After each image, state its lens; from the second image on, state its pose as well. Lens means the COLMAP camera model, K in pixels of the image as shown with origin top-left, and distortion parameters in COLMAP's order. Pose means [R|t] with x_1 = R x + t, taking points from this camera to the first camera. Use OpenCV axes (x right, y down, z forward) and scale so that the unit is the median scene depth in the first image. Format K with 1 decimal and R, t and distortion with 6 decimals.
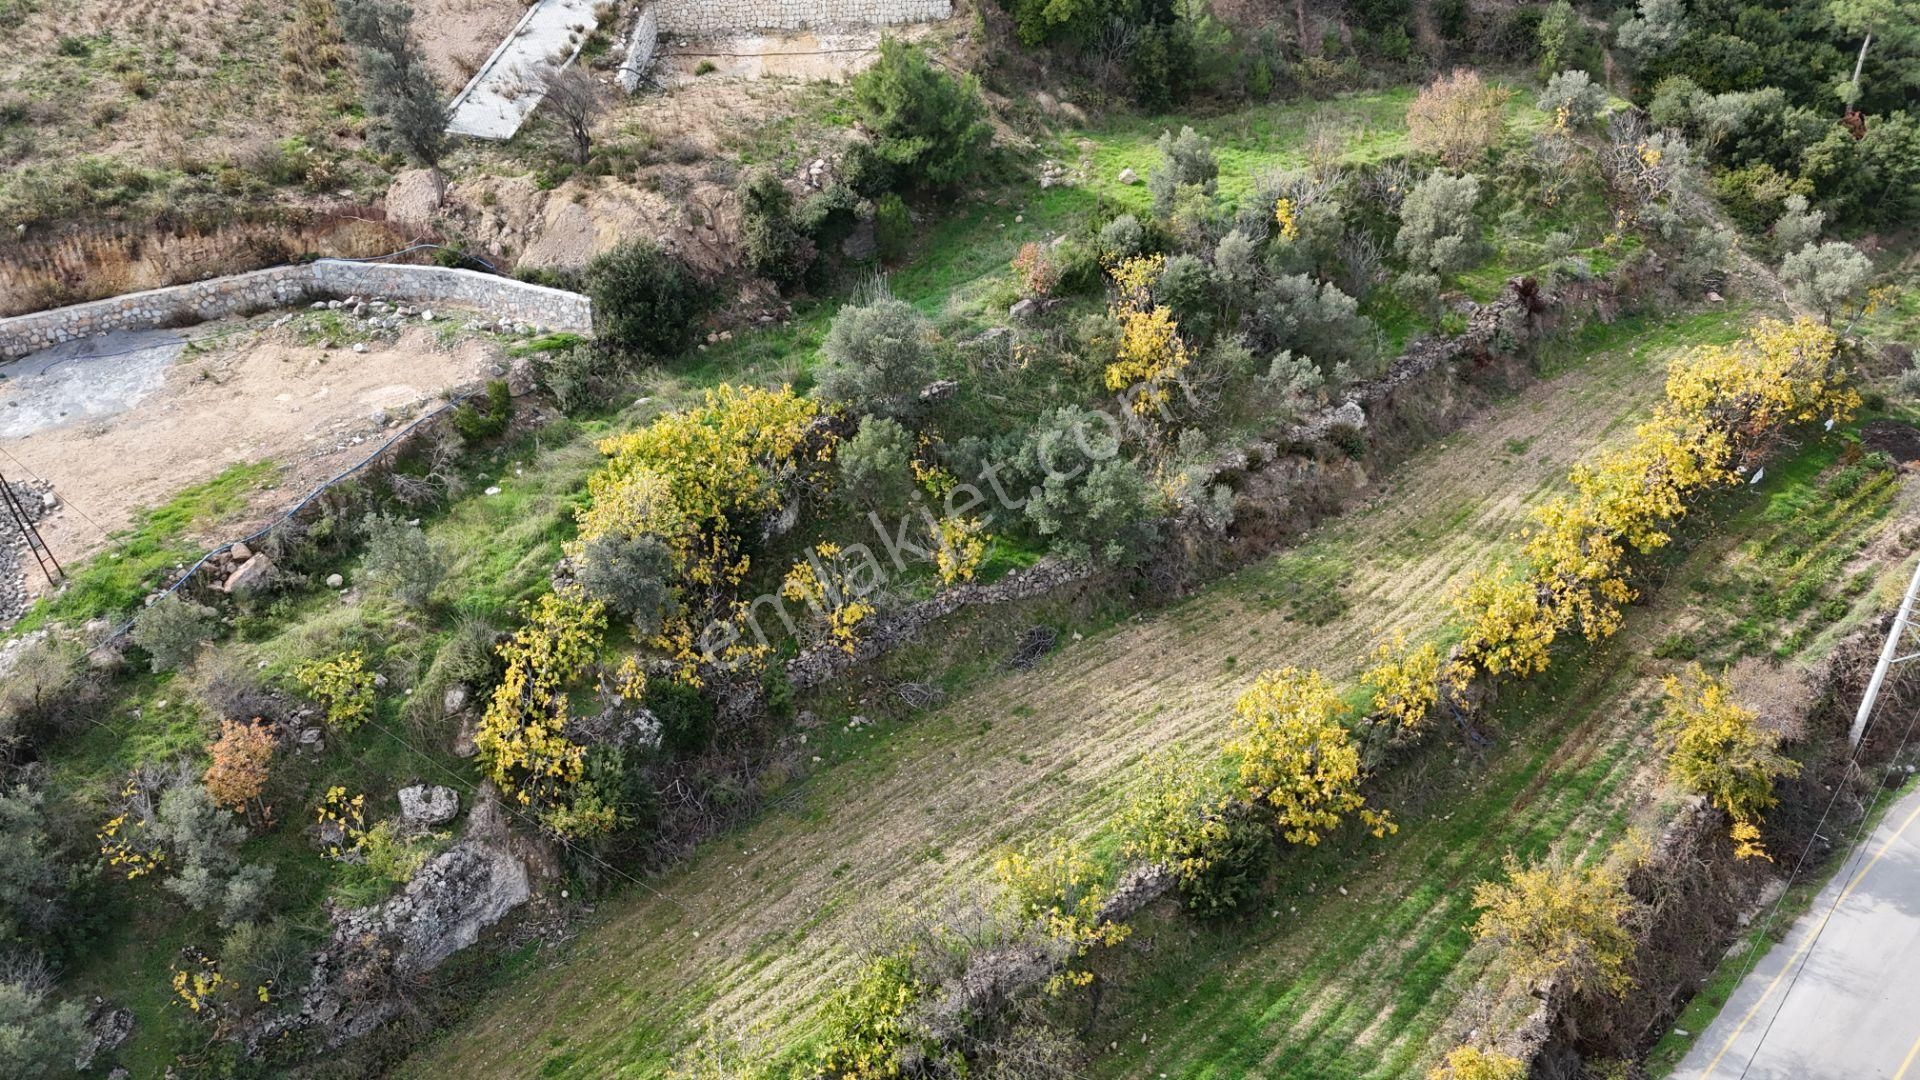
lens RADIAL K [[1416.1, 0, 973.9], [0, 1416.1, 542.0], [0, 0, 1]] dist [0.080723, -0.078471]
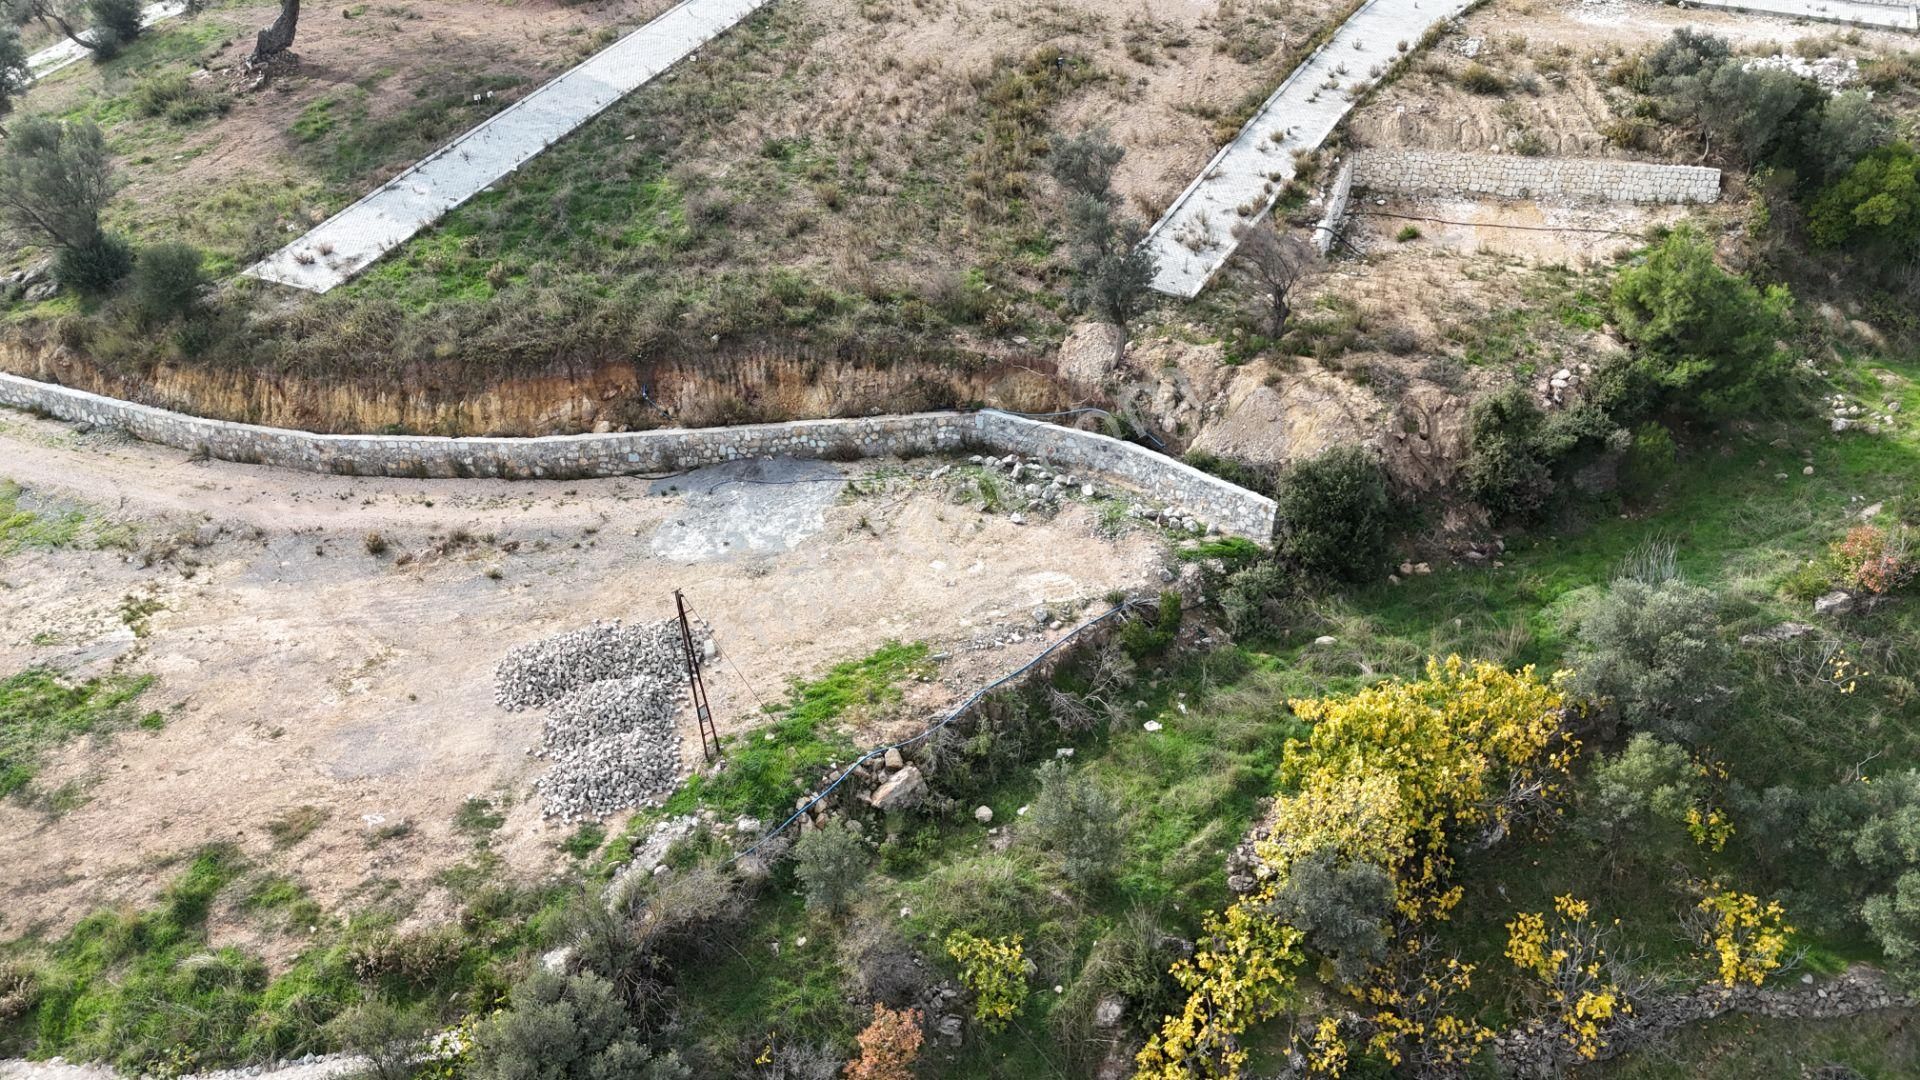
lens RADIAL K [[1416.1, 0, 972.2], [0, 1416.1, 543.2], [0, 0, 1]] dist [0.080723, -0.078471]
pose [[0.940463, 0.179533, -0.288614, -0.187517], [-0.195399, 0.980355, -0.026887, -0.087421], [0.278117, 0.081681, 0.957068, 0.131261]]
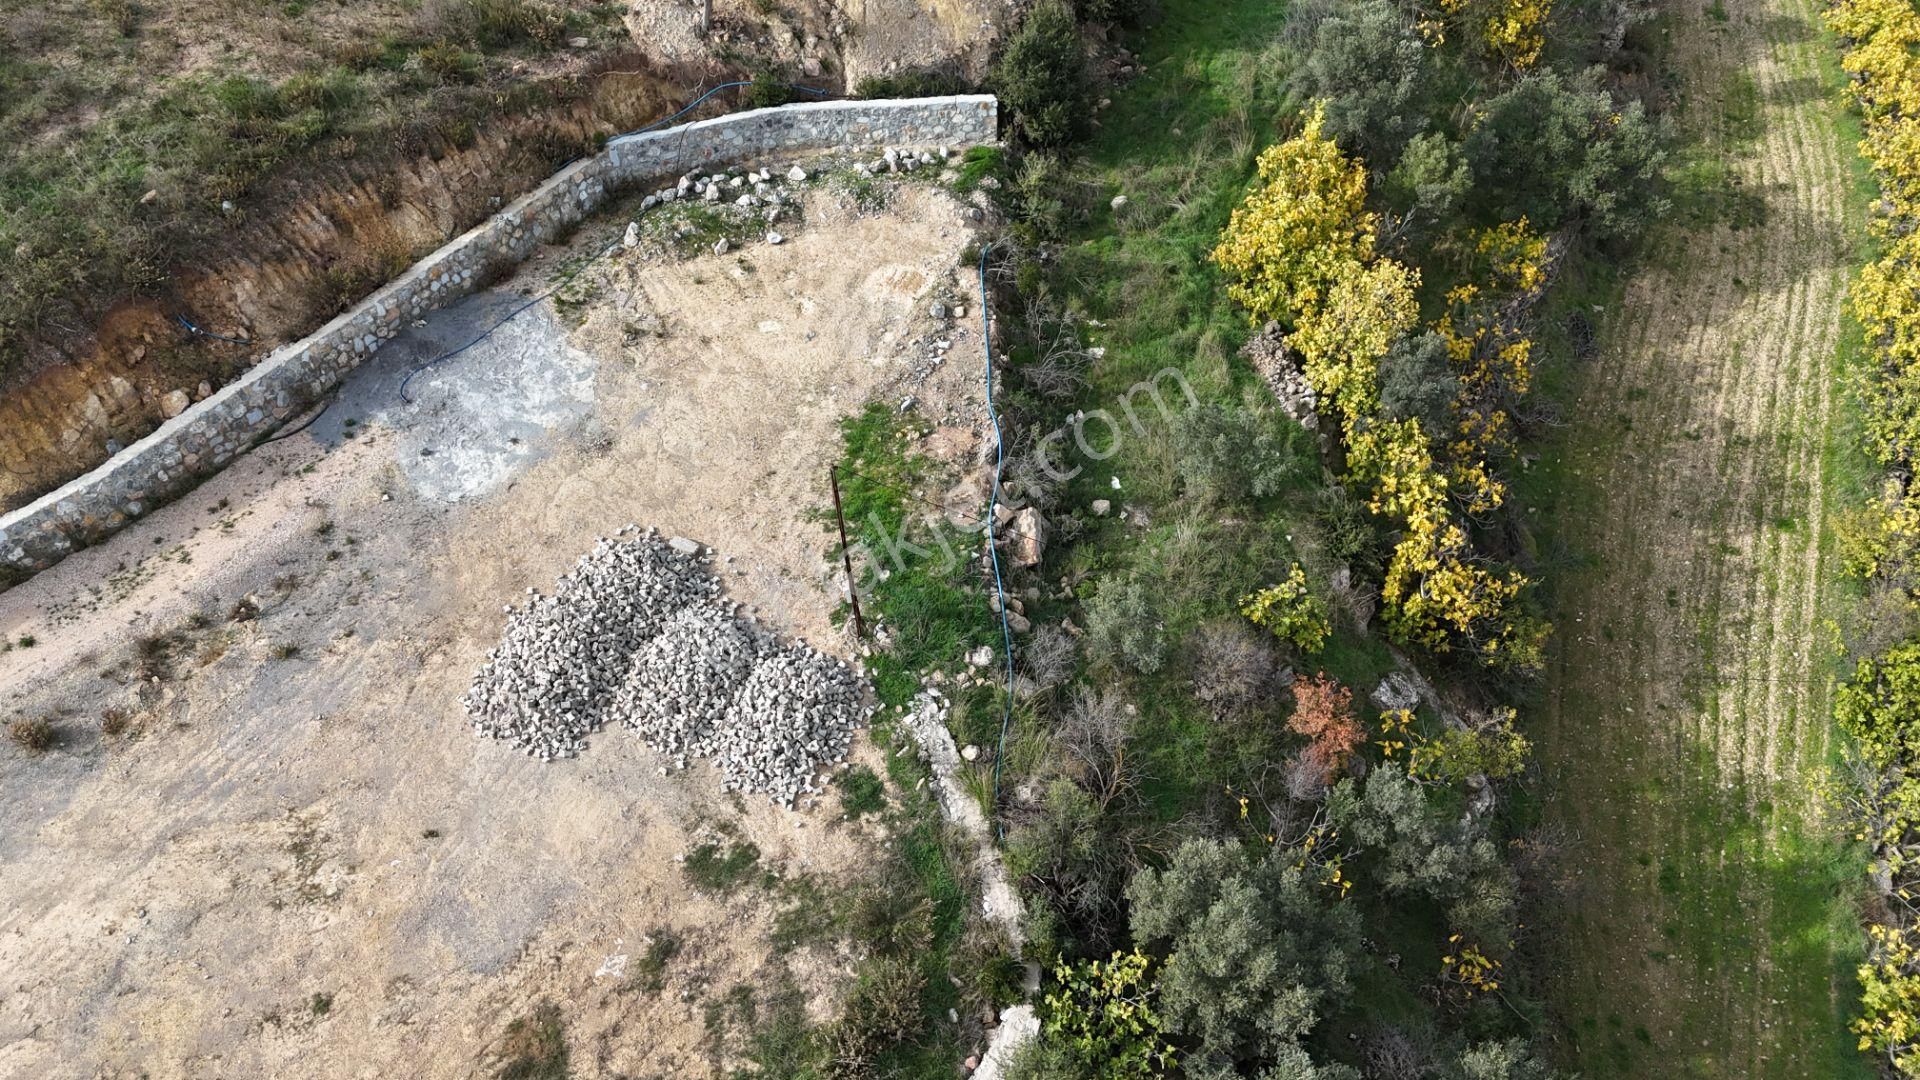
lens RADIAL K [[1416.1, 0, 978.3], [0, 1416.1, 537.2], [0, 0, 1]] dist [0.080723, -0.078471]
pose [[0.869561, -0.359884, 0.338151, -0.628403], [0.282602, 0.924201, 0.256884, -0.147450], [-0.404968, -0.127814, 0.905353, 0.238412]]
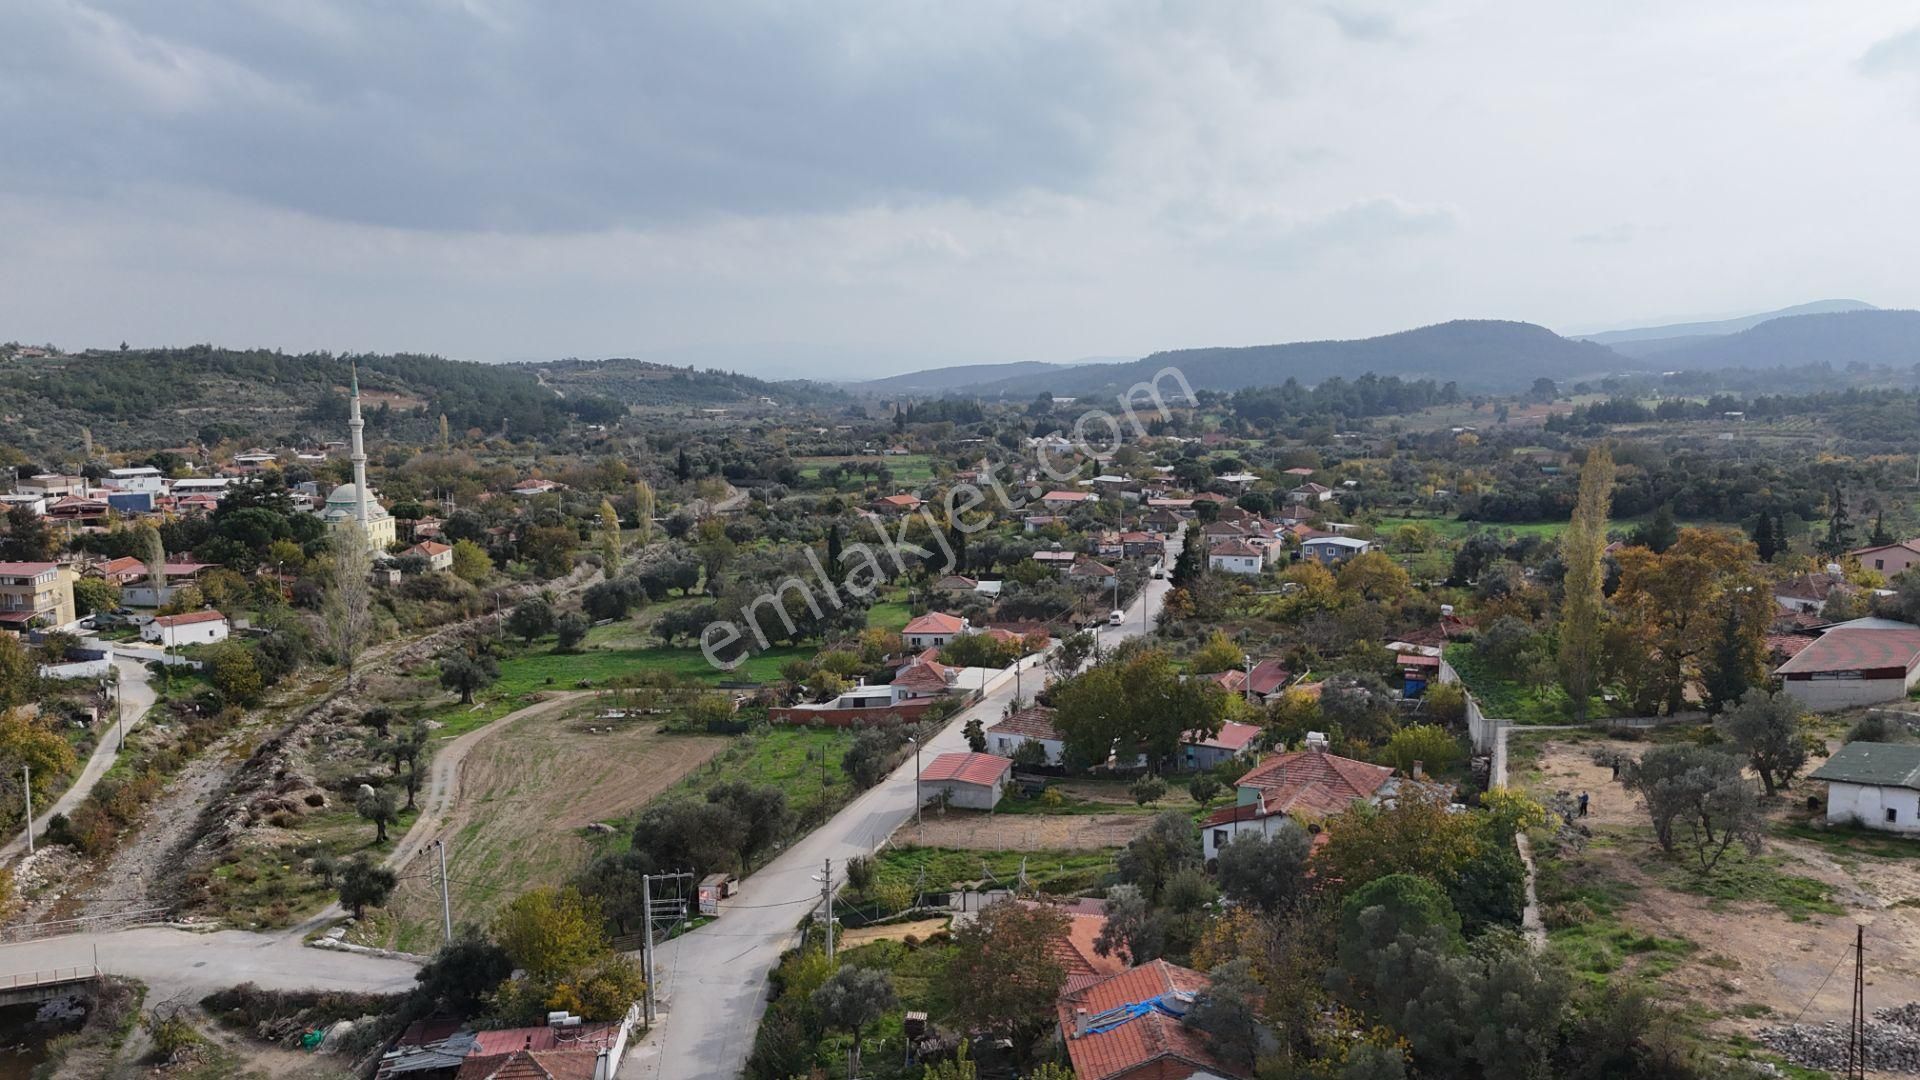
lens RADIAL K [[1416.1, 0, 964.9], [0, 1416.1, 528.5], [0, 0, 1]] dist [0.080723, -0.078471]
pose [[-0.582491, 0.121744, -0.803668, 0.516998], [-0.449952, 0.775123, 0.443540, -0.395775], [0.676940, 0.619970, -0.396723, 0.540690]]
